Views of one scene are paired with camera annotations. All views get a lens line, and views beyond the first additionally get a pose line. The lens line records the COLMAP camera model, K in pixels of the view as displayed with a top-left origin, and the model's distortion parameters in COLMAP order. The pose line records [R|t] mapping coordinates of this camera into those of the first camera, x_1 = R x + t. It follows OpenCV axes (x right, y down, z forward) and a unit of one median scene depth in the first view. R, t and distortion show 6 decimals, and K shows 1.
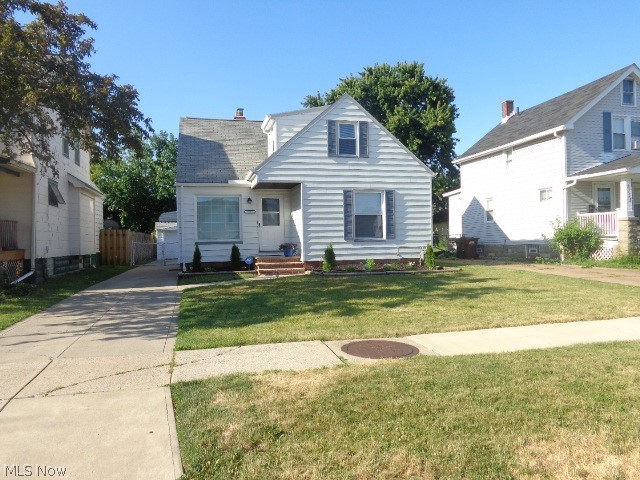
lens RADIAL K [[481.7, 0, 319.8], [0, 481.7, 241.0], [0, 0, 1]] dist [-0.000189, -0.005796]
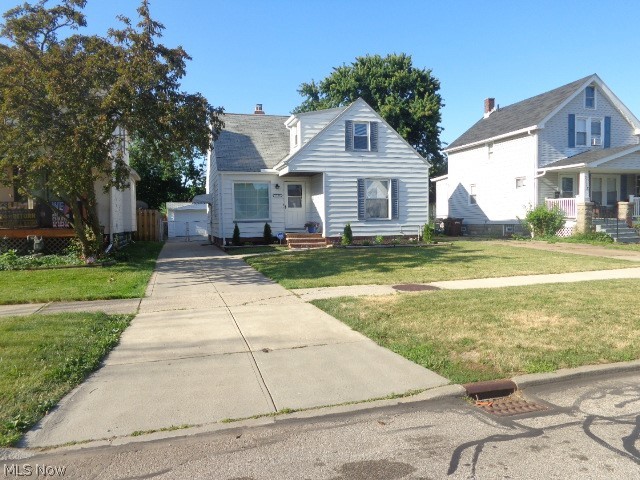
lens RADIAL K [[481.7, 0, 320.3], [0, 481.7, 239.1], [0, 0, 1]] dist [-0.000189, -0.005796]
pose [[0.998943, 0.002882, 0.045879, -0.094746], [-0.004657, 0.999243, 0.038626, 0.000464], [-0.045732, -0.038798, 0.998200, -0.204383]]
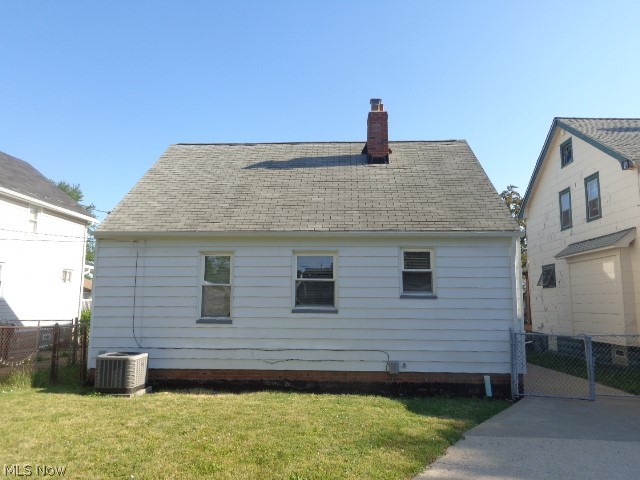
lens RADIAL K [[481.7, 0, 320.5], [0, 481.7, 240.0], [0, 0, 1]] dist [-0.000189, -0.005796]
pose [[-0.955190, 0.055922, 0.290662, -0.348192], [0.012647, 0.988804, -0.148681, -0.019868], [-0.295722, -0.138343, -0.945203, 2.036086]]
